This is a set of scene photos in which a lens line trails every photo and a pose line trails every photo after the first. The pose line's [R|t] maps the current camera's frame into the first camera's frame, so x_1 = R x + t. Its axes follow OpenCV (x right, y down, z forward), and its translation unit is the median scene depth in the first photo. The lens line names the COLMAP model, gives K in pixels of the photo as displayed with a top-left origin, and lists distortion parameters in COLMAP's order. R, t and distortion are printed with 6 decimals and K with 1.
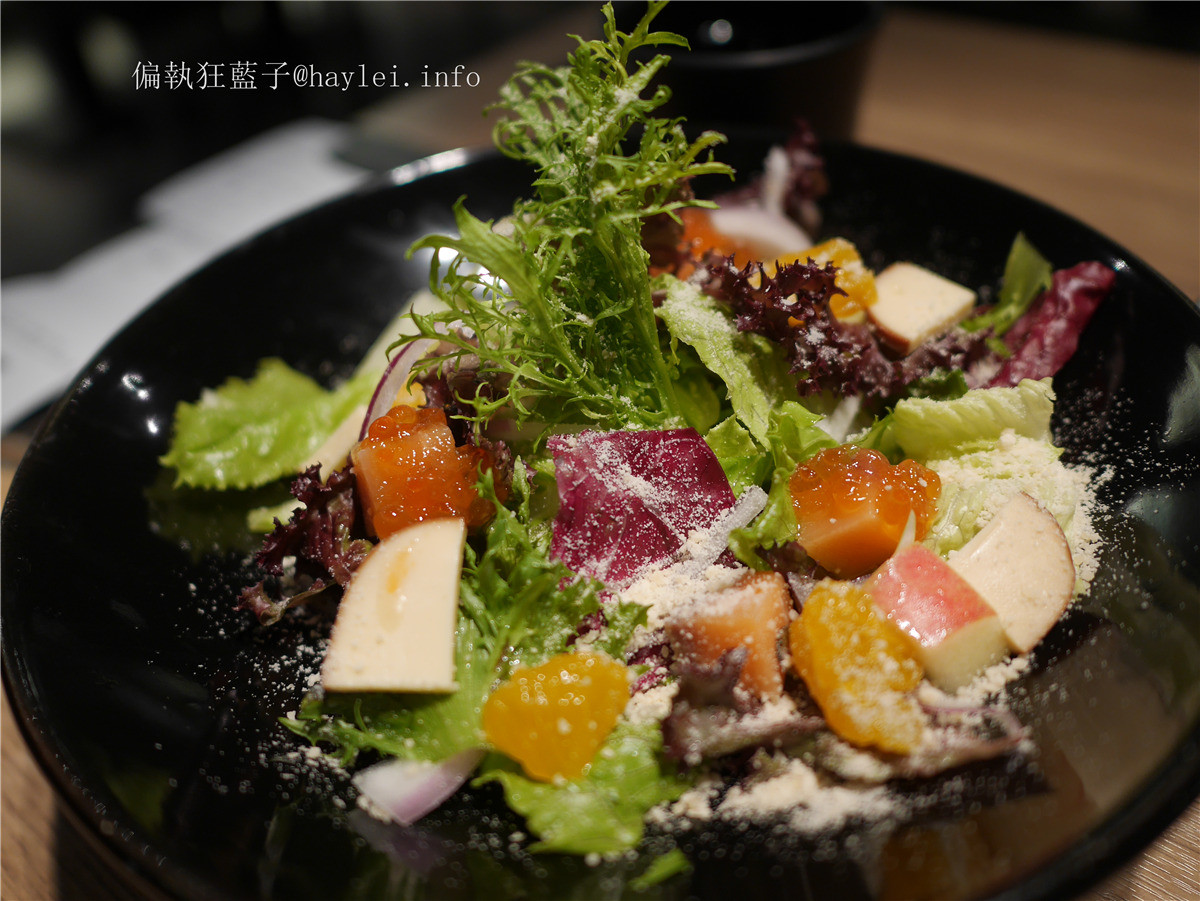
lens RADIAL K [[1032.2, 0, 600.8], [0, 1032.2, 451.8], [0, 0, 1]] dist [-0.045570, 0.045269]
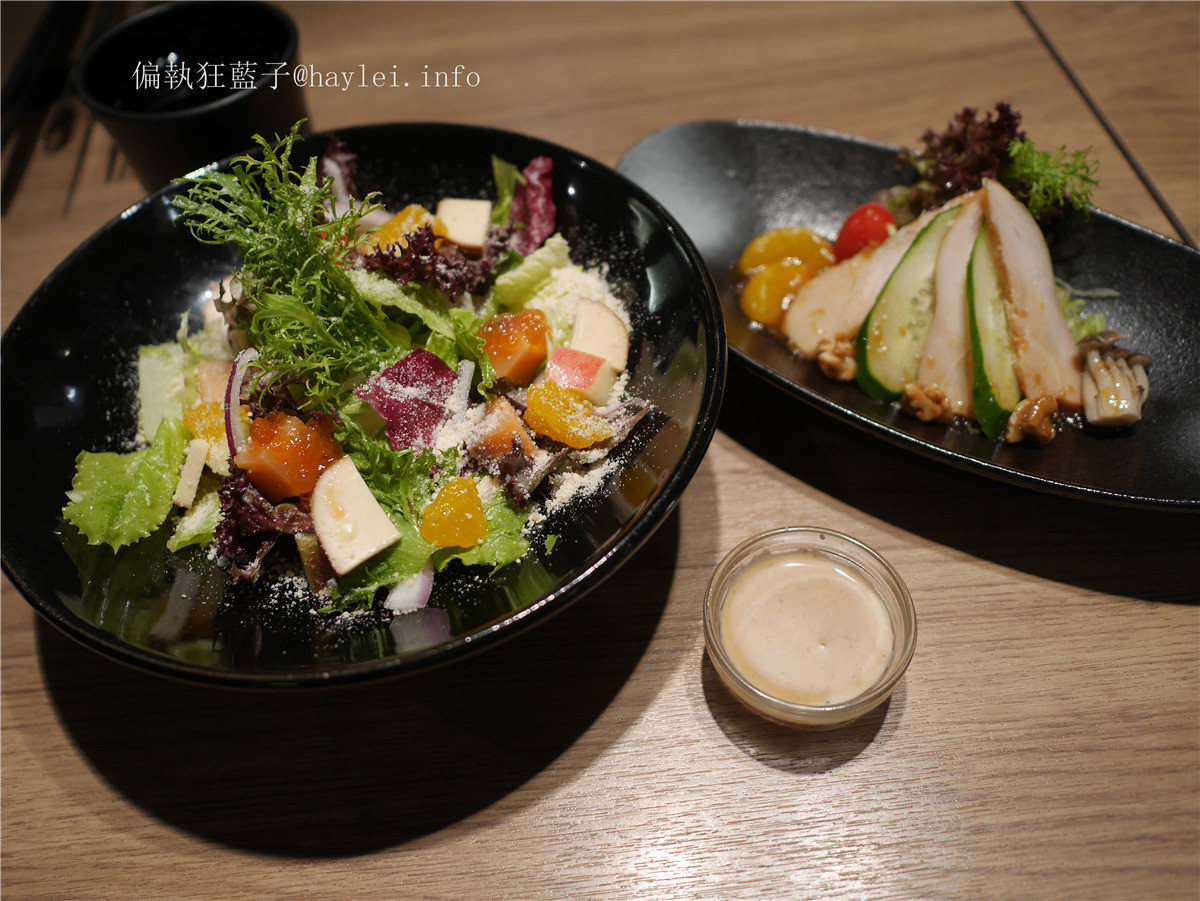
lens RADIAL K [[1032.2, 0, 597.9], [0, 1032.2, 448.6], [0, 0, 1]] dist [-0.045570, 0.045269]
pose [[0.744586, -0.500677, 0.441492, -0.538453], [0.431132, 0.865634, 0.254565, -0.188294], [-0.509625, 0.000796, 0.860396, -0.643157]]
